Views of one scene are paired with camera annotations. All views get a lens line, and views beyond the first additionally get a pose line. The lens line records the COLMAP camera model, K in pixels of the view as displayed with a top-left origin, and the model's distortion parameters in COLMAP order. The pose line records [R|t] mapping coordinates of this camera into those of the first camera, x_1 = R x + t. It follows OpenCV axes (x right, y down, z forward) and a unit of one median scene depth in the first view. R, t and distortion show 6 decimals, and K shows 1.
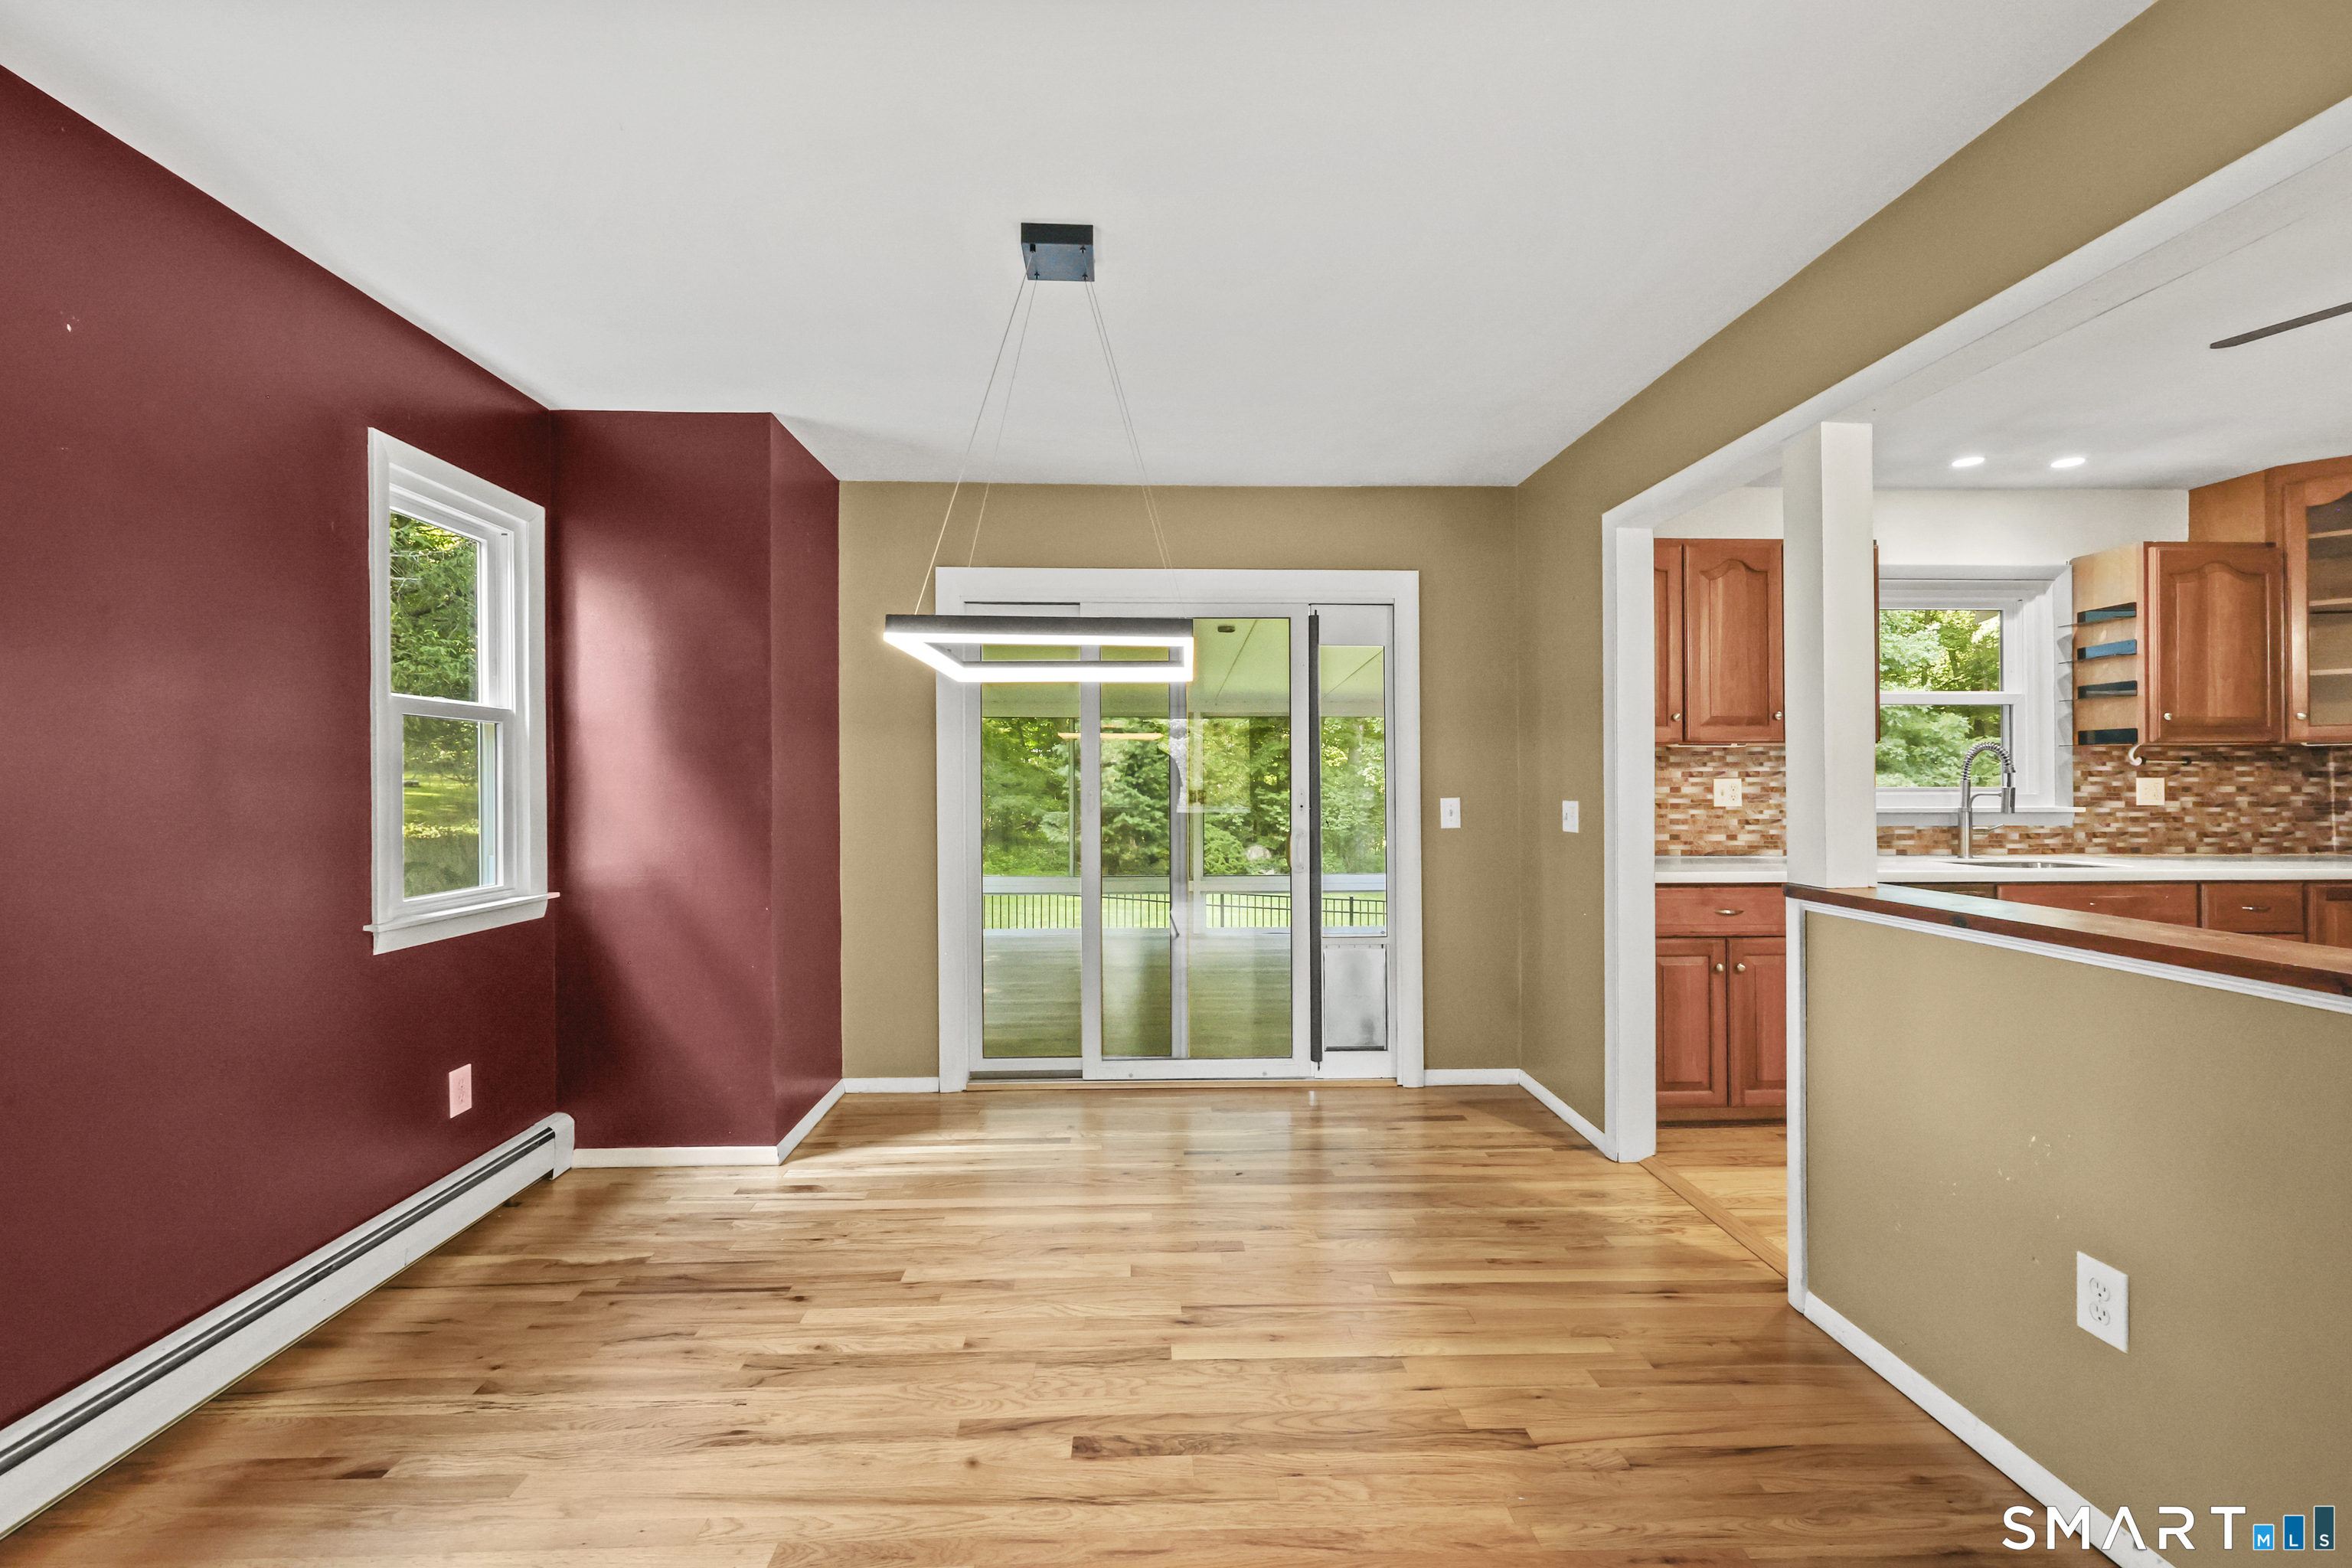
lens RADIAL K [[948.6, 0, 1169.8], [0, 948.6, 778.5], [0, 0, 1]] dist [-0.003475, 0.001798]
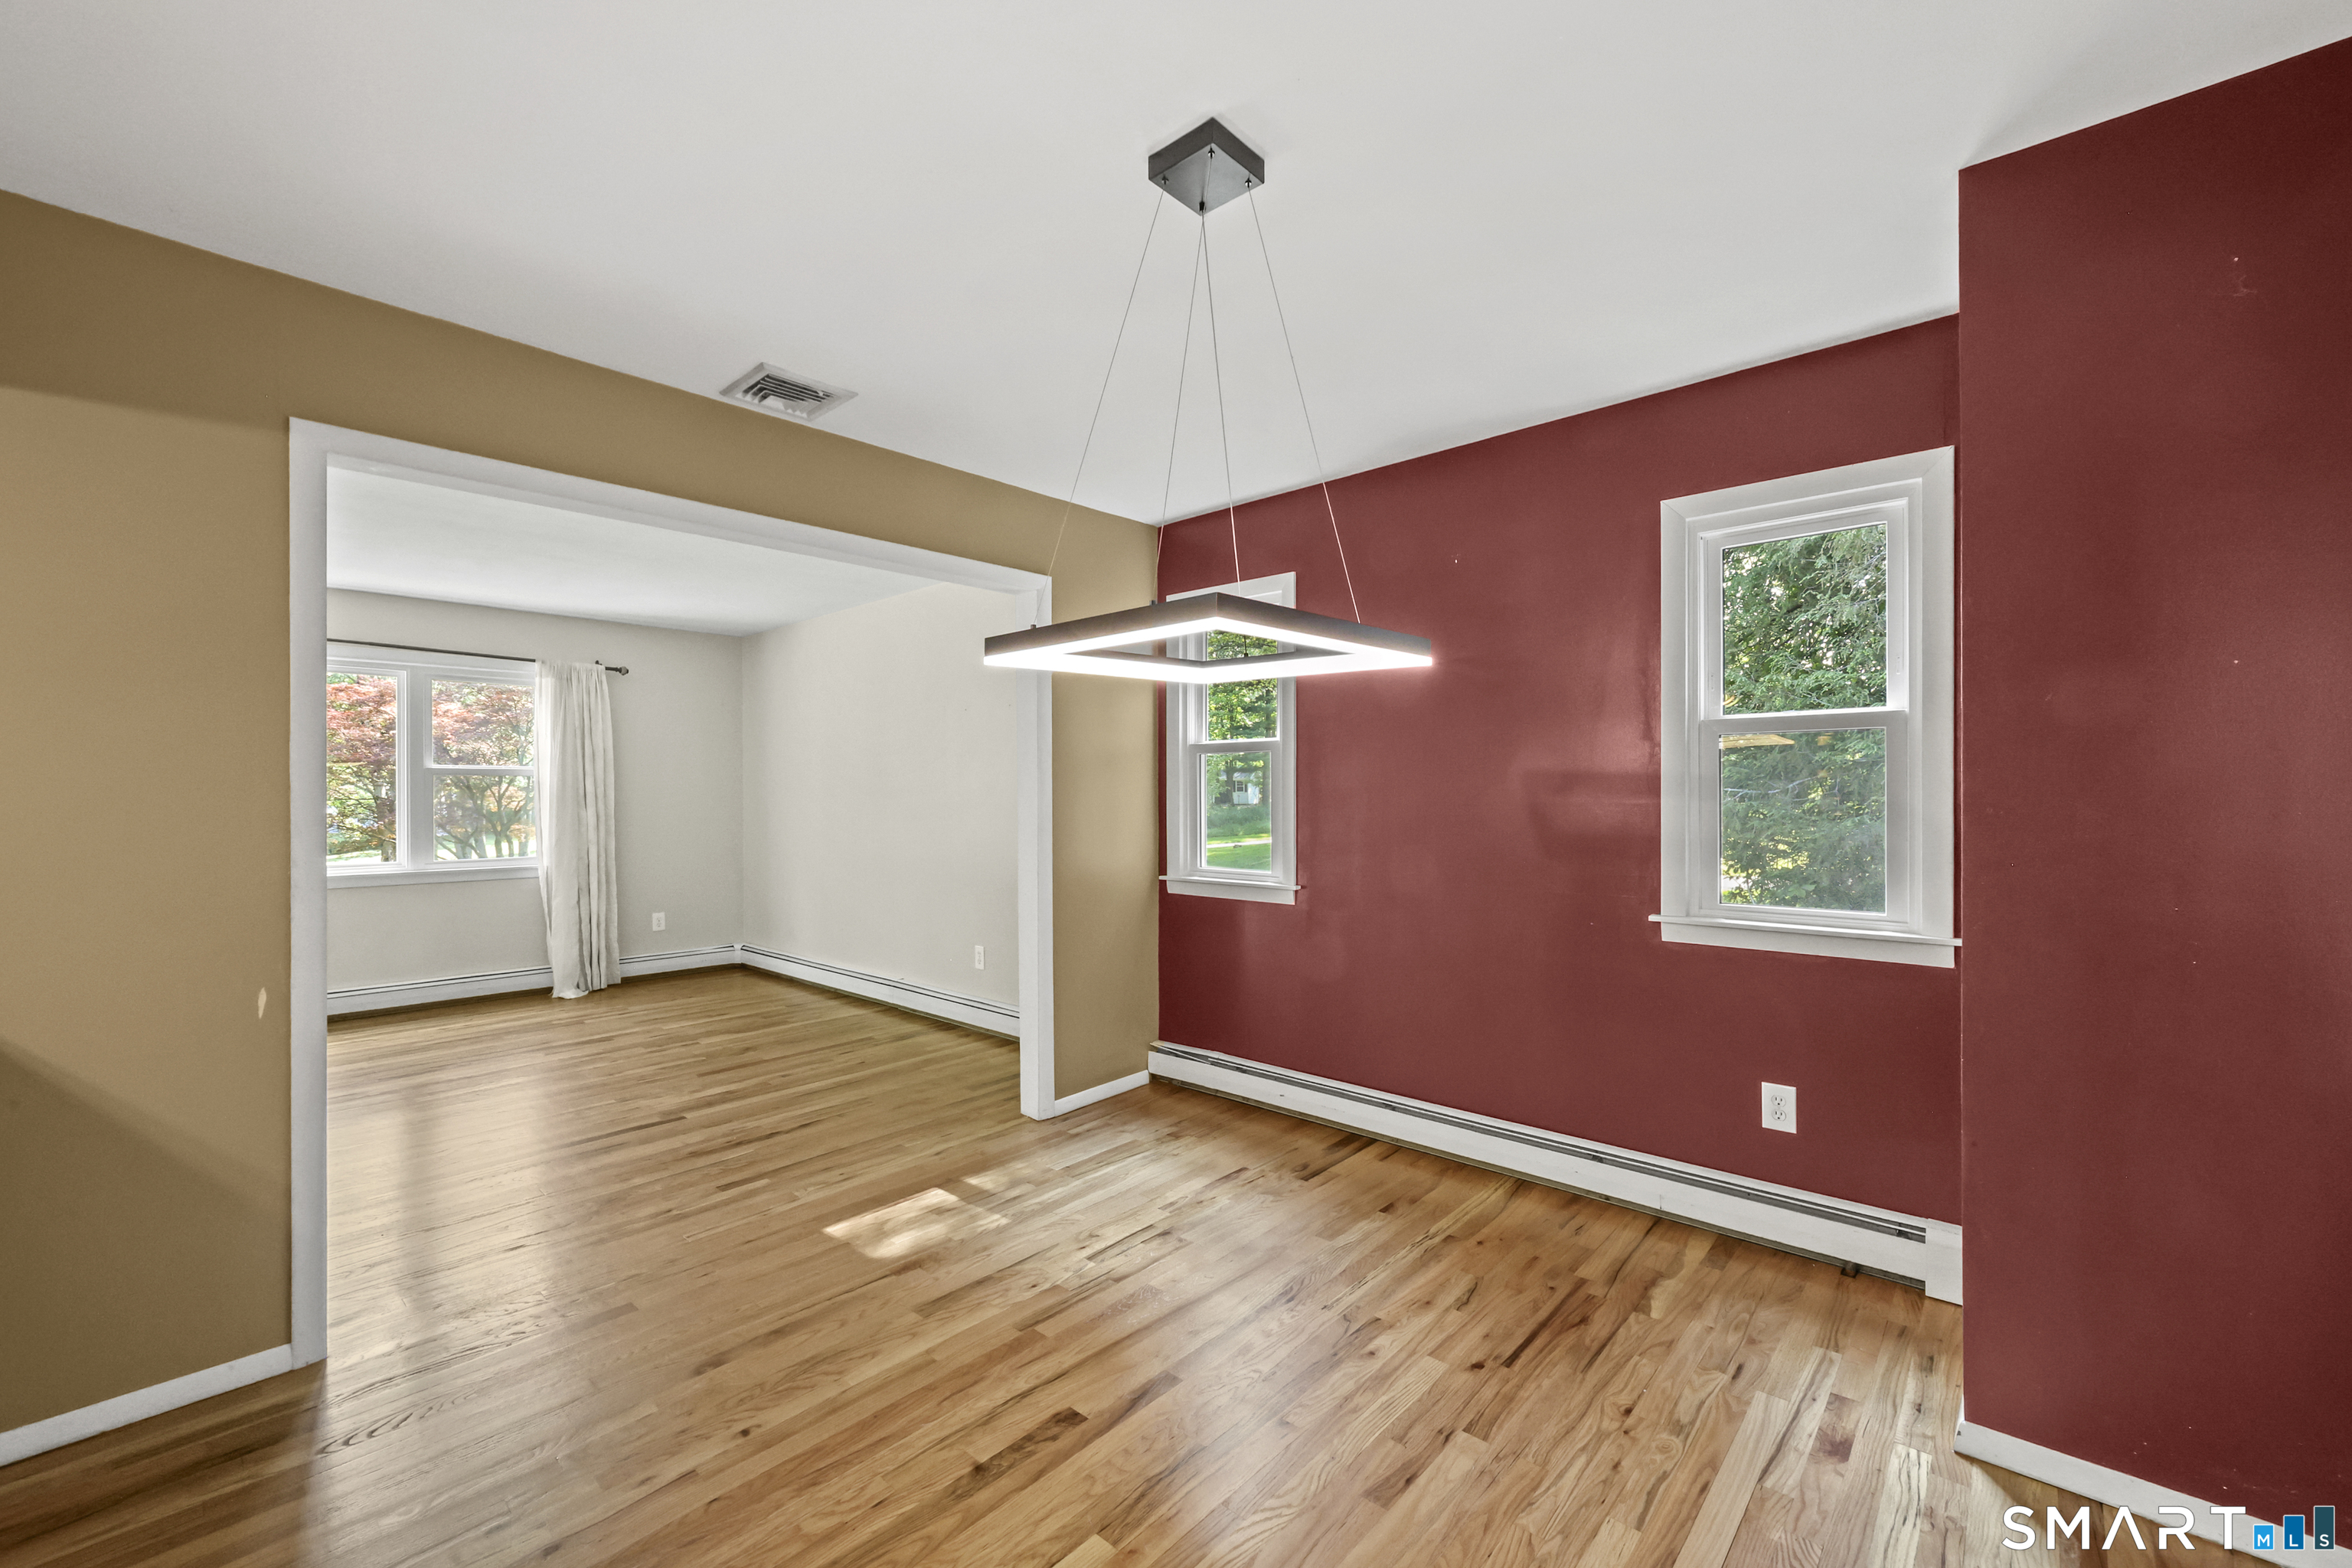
lens RADIAL K [[948.6, 0, 1171.7], [0, 948.6, 799.5], [0, 0, 1]] dist [-0.003475, 0.001798]
pose [[-0.697910, 0.010250, -0.716112, 0.298298], [0.009874, 0.999940, 0.004690, -0.003122], [0.716118, -0.003798, -0.697969, 0.917433]]
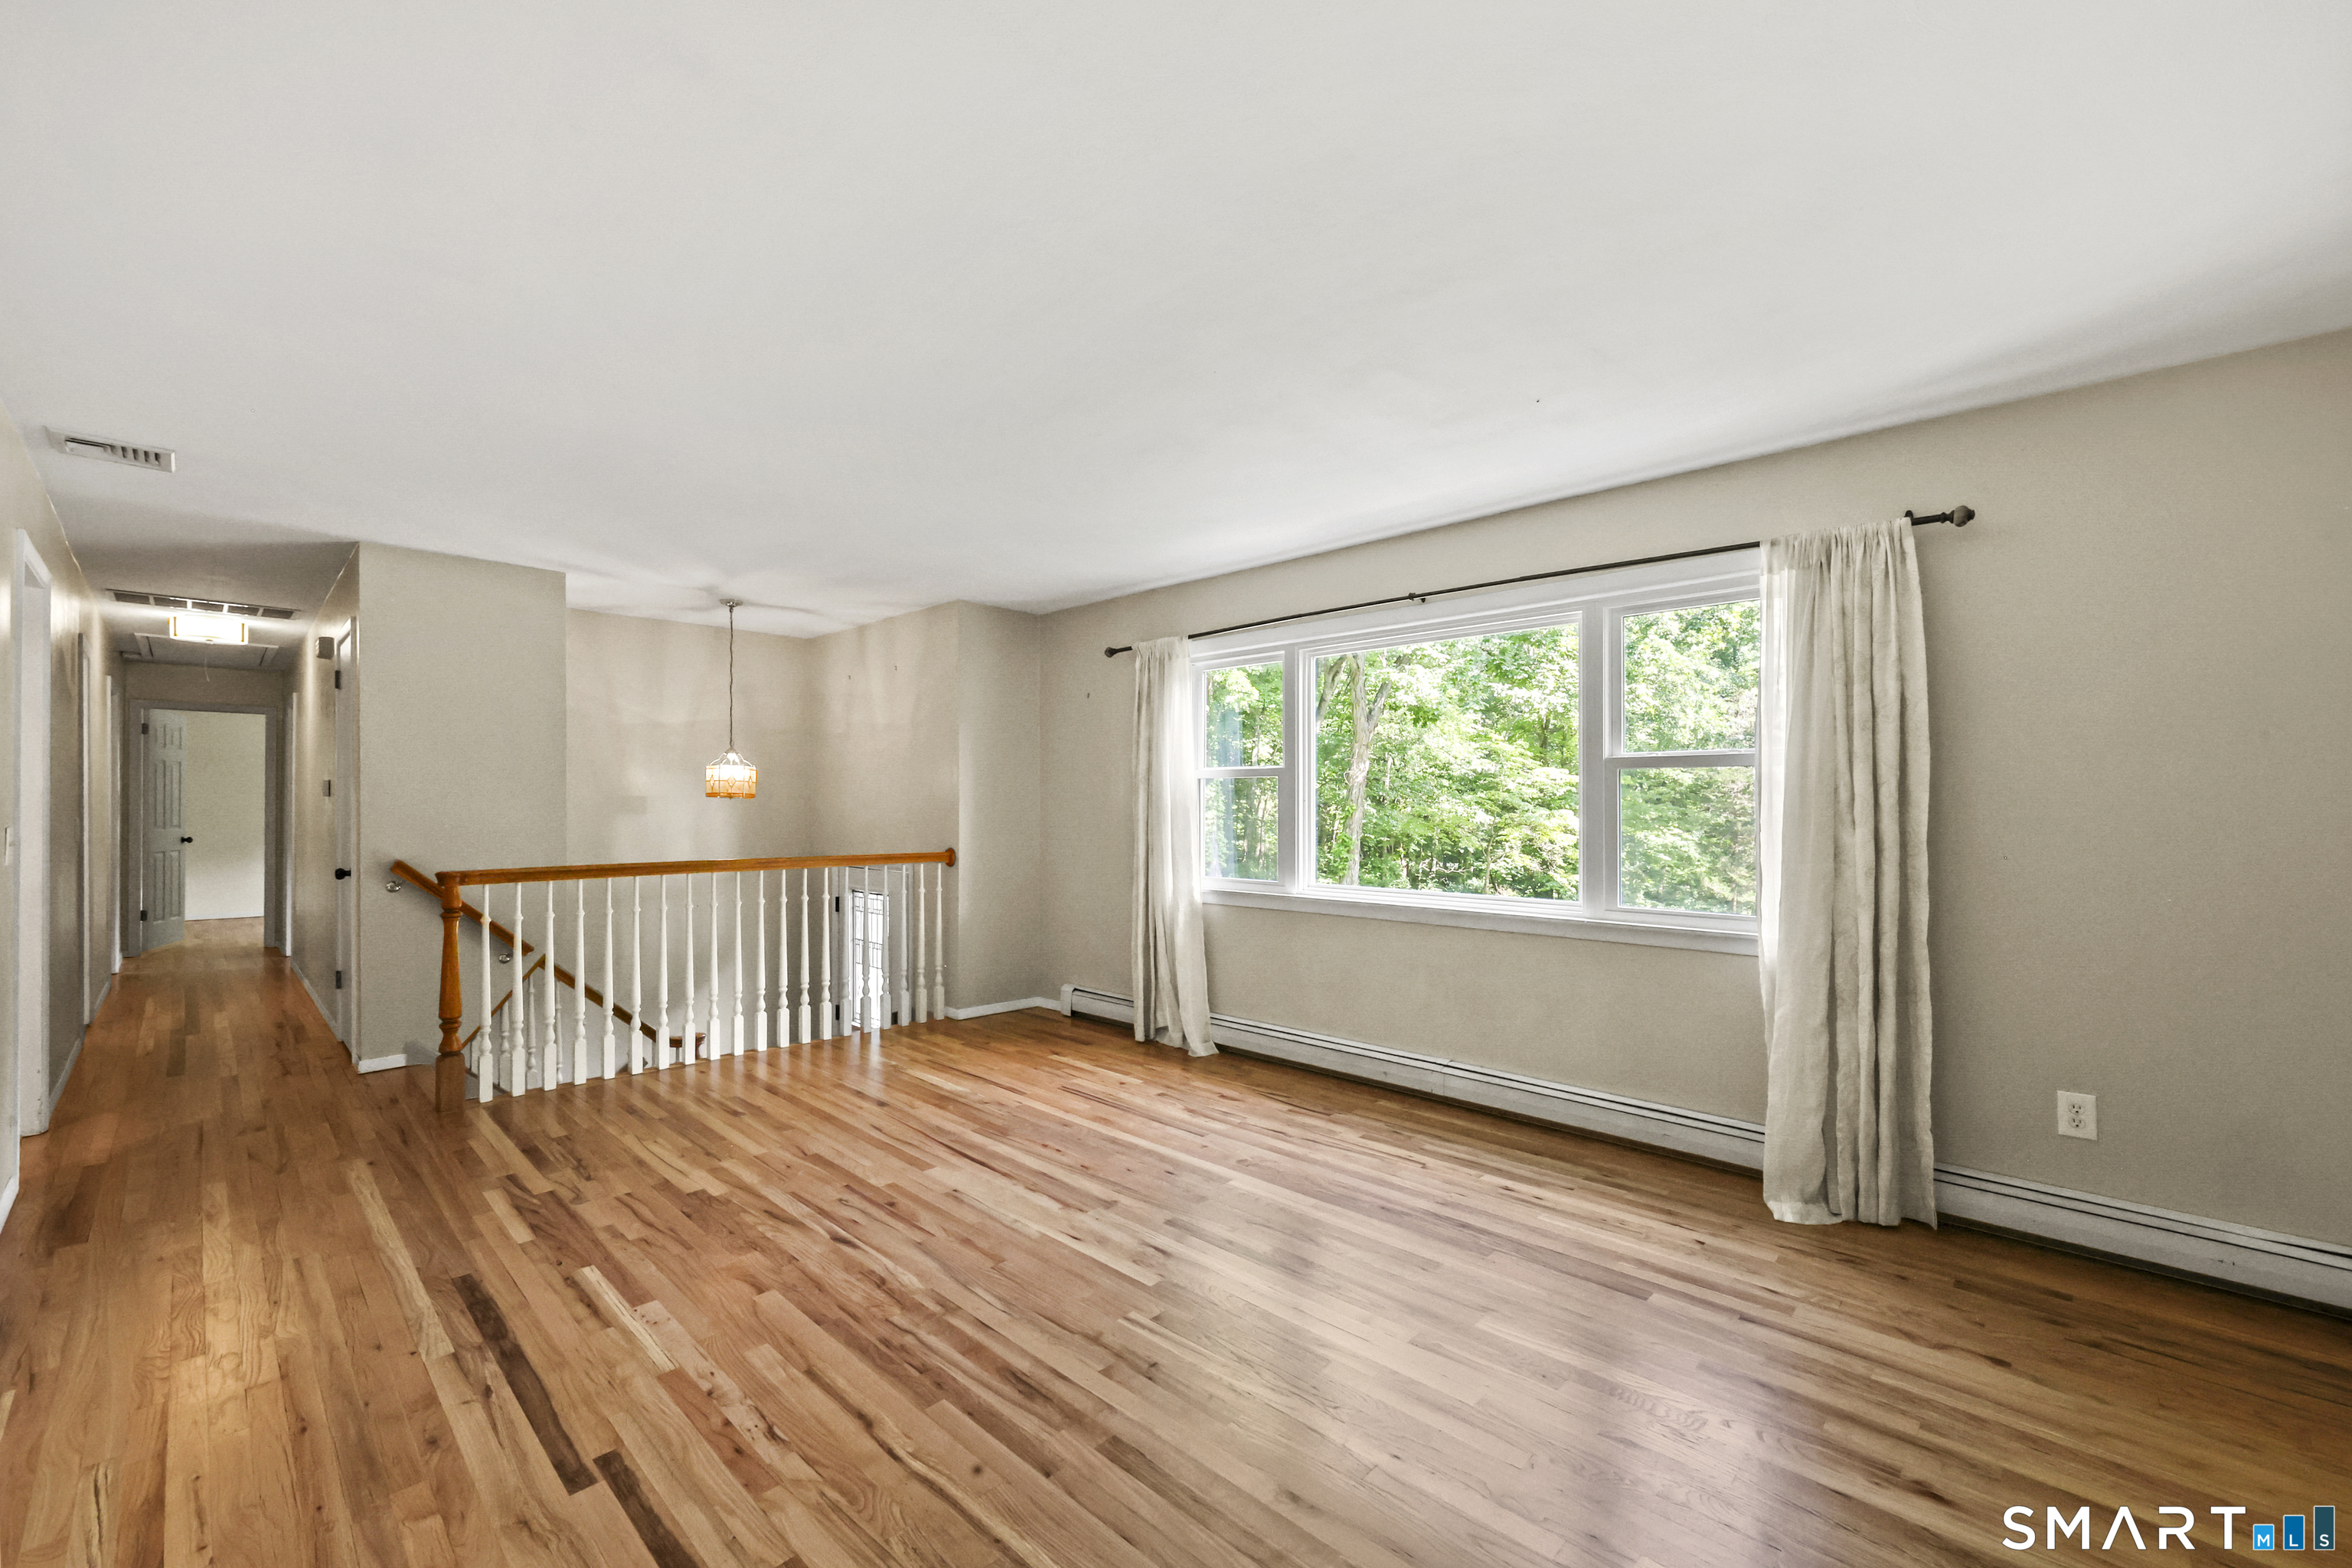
lens RADIAL K [[948.6, 0, 1169.2], [0, 948.6, 807.5], [0, 0, 1]] dist [-0.003475, 0.001798]
pose [[-0.694964, 0.002482, 0.719041, -0.368409], [-0.001881, 0.999984, -0.005271, -0.002584], [-0.719042, -0.005016, -0.694948, -0.059398]]
